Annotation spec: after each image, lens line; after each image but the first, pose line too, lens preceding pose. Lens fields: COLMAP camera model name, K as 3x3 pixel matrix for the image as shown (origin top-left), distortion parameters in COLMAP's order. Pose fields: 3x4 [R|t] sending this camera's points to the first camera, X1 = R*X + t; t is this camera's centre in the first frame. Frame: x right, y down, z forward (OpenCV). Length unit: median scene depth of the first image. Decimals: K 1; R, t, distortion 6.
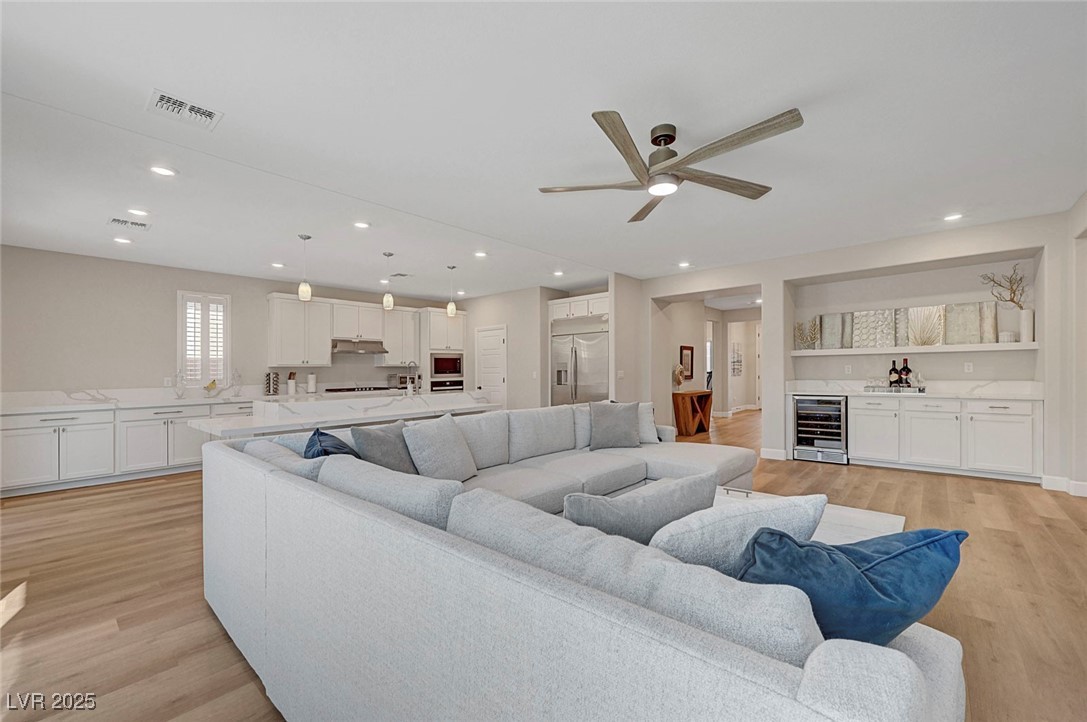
lens RADIAL K [[438.2, 0, 548.5], [0, 438.2, 367.4], [0, 0, 1]] dist [-0.002031, 0.000271]
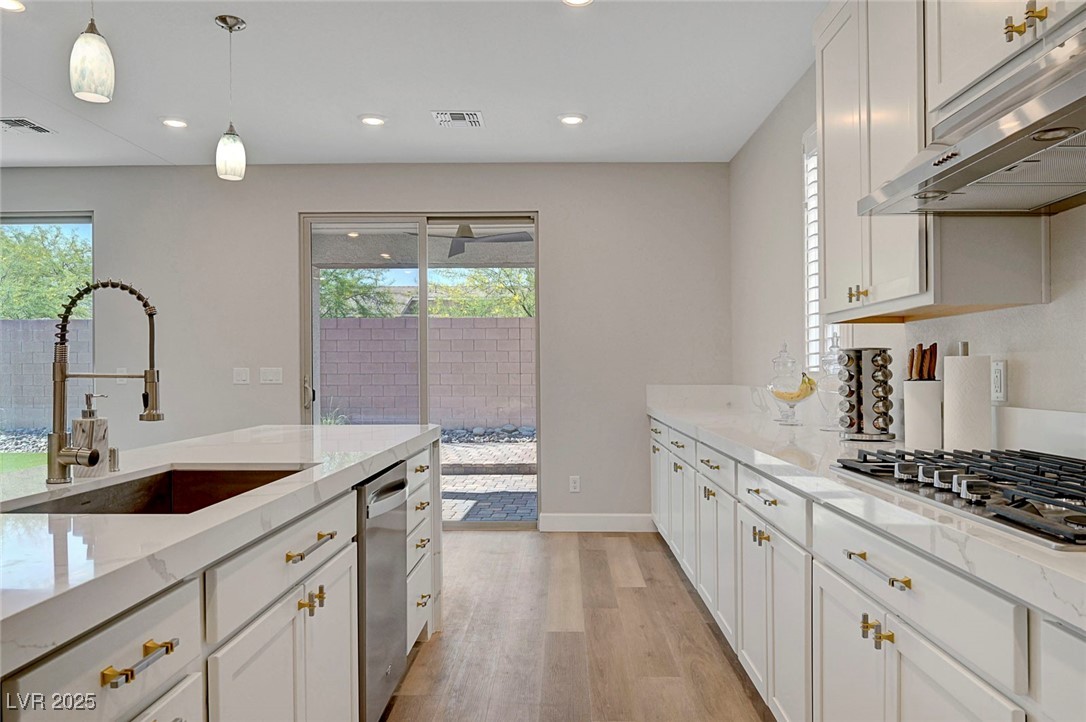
lens RADIAL K [[740.1, 0, 545.7], [0, 740.1, 384.4], [0, 0, 1]] dist [0.001154, -0.002209]
pose [[-0.767433, 0.028890, -0.640478, -0.209947], [0.019682, 0.999575, 0.021504, 0.017386], [0.640827, 0.003897, -0.767675, 1.074606]]
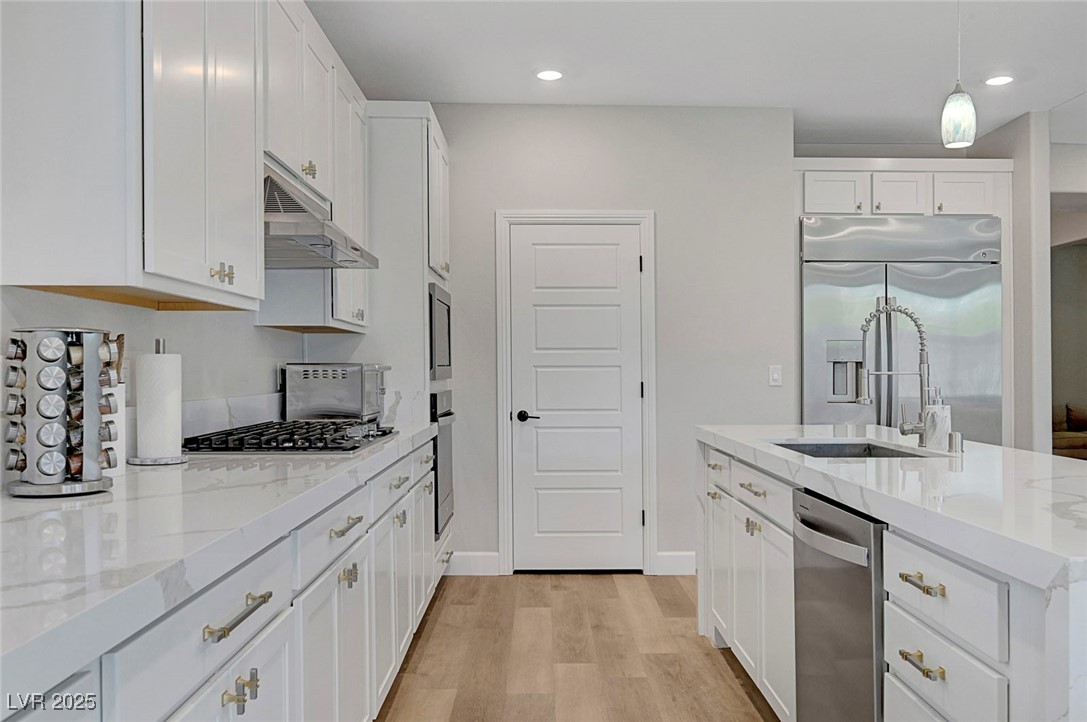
lens RADIAL K [[911.6, 0, 543.5], [0, 911.6, 361.0], [0, 0, 1]] dist [-0.041162, -0.002217]
pose [[0.748000, 0.022012, 0.663333, -0.631166], [-0.018496, 0.999753, -0.012319, 0.020052], [-0.663441, -0.003054, 0.748223, 0.621101]]
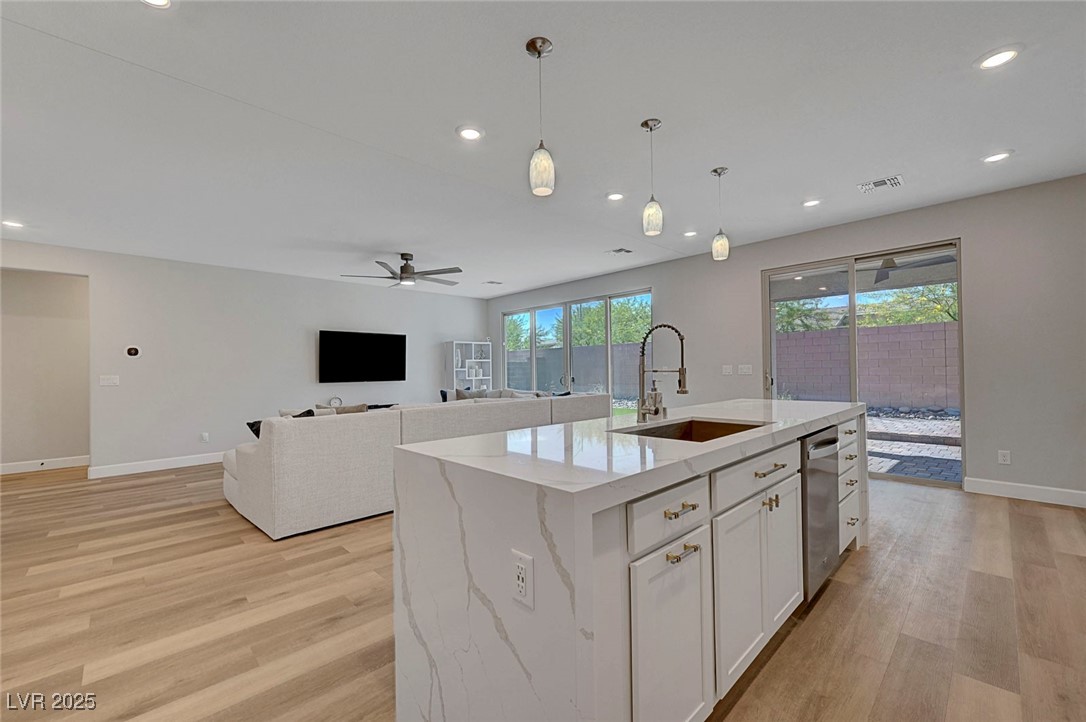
lens RADIAL K [[437.8, 0, 548.0], [0, 437.8, 367.4], [0, 0, 1]] dist [-0.002031, 0.000271]
pose [[-0.996195, 0.031562, 0.081232, -0.204046], [0.030353, 0.999410, -0.016074, 0.016956], [-0.081691, -0.013547, -0.996566, 1.090466]]
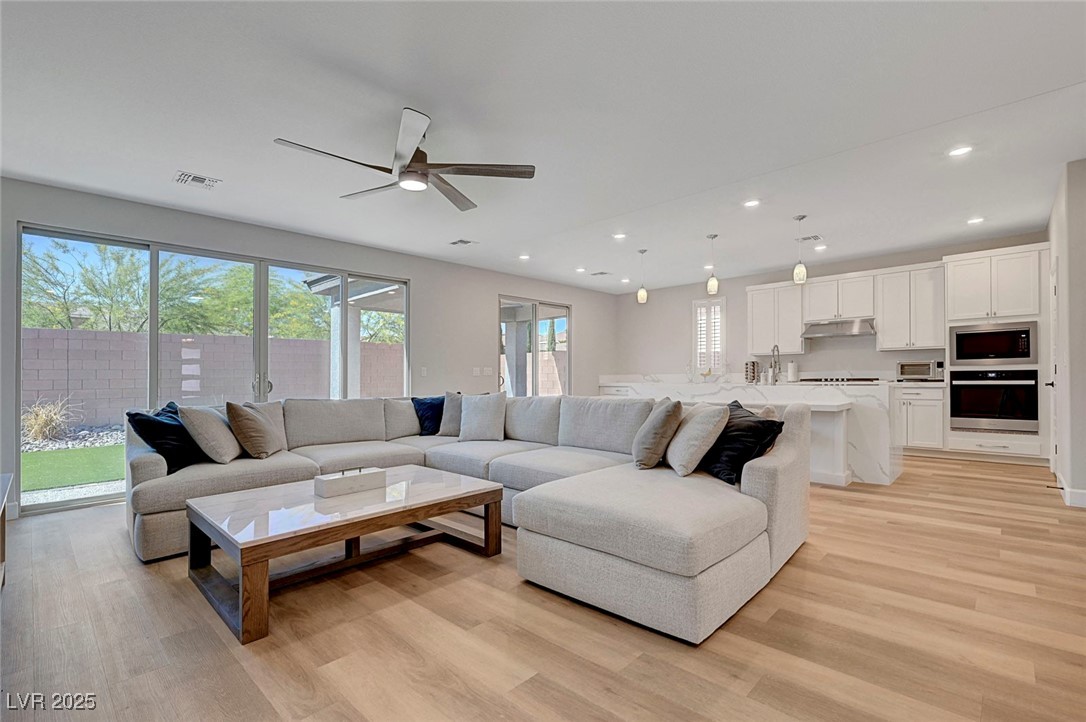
lens RADIAL K [[488.7, 0, 543.1], [0, 488.7, 383.0], [0, 0, 1]] dist [-0.000698, -0.000069]
pose [[-0.049236, 0.028873, -0.998370, 0.520911], [0.023644, 0.999336, 0.027735, 0.017159], [0.998507, -0.022240, -0.049886, 0.490971]]
